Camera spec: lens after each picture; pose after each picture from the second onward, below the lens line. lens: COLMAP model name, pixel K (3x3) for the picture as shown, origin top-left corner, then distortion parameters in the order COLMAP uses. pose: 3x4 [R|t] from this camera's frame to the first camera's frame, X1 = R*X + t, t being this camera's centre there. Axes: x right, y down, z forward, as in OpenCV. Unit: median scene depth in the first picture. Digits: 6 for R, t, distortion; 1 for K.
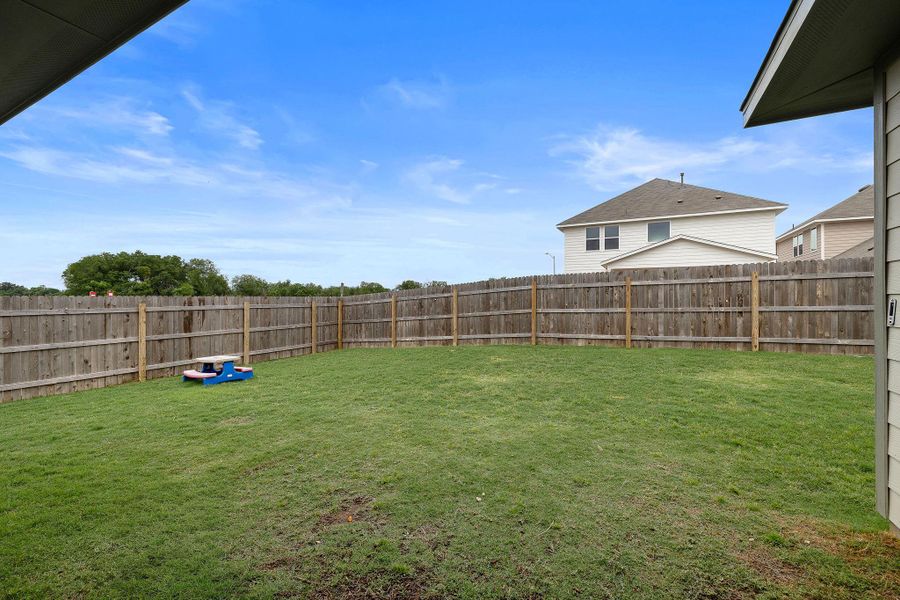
lens RADIAL K [[384.0, 0, 449.9], [0, 384.0, 298.8], [0, 0, 1]] dist [-0.002899, 0.000320]
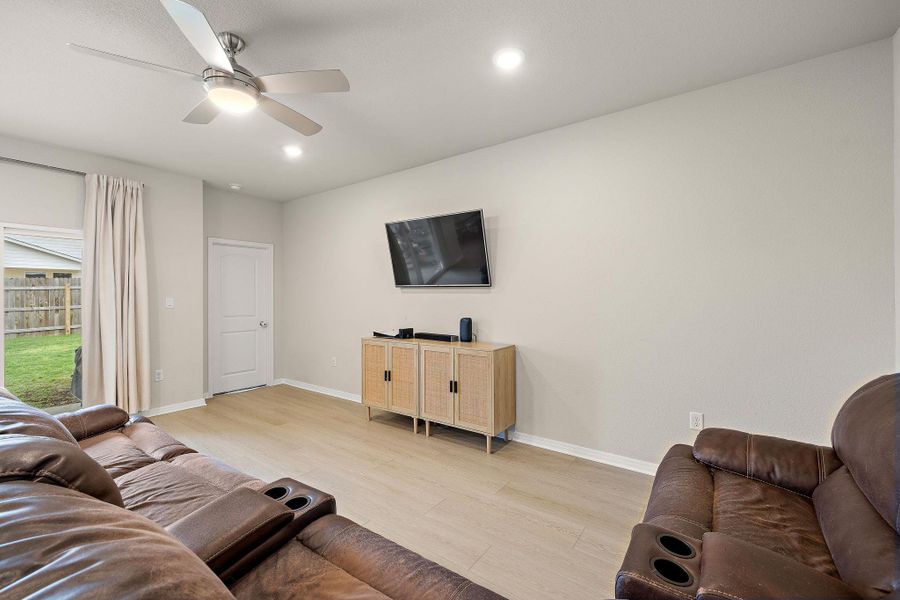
lens RADIAL K [[384.0, 0, 446.8], [0, 384.0, 296.5], [0, 0, 1]] dist [-0.002899, 0.000320]
pose [[0.154455, -0.004233, 0.987991, -0.485630], [0.002239, 0.999990, 0.003934, -0.019855], [-0.987997, 0.001605, 0.154463, -0.736738]]
